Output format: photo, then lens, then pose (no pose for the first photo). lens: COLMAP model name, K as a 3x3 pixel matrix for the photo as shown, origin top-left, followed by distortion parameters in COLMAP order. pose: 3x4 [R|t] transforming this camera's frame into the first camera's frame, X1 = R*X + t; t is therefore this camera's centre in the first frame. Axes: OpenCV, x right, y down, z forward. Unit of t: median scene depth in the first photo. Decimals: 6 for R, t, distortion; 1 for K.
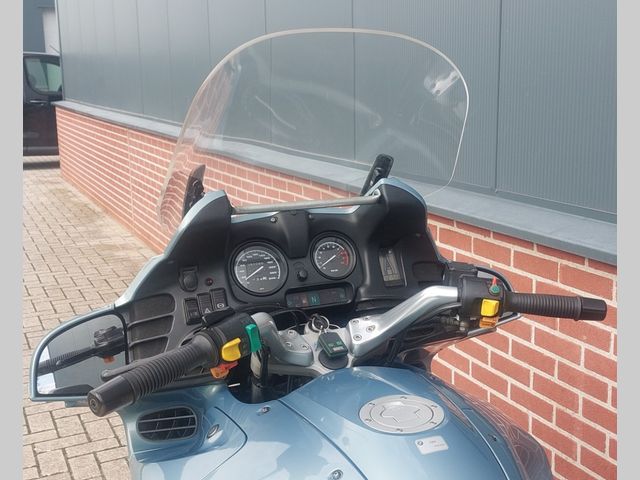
lens RADIAL K [[813.3, 0, 320.0], [0, 813.3, 240.0], [0, 0, 1]] dist [0.013981, -0.003729]
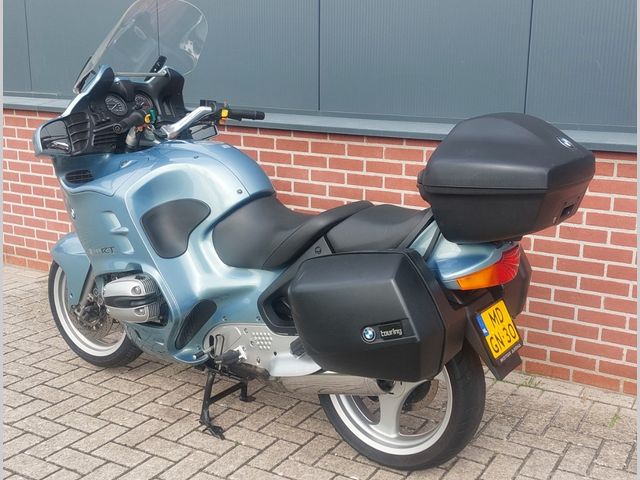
lens RADIAL K [[813.3, 0, 320.0], [0, 813.3, 240.0], [0, 0, 1]] dist [0.013981, -0.003729]
pose [[0.844402, -0.071612, 0.530901, -0.837437], [0.059486, 0.997430, 0.039928, 0.359053], [-0.532397, -0.002134, 0.846492, -1.193857]]
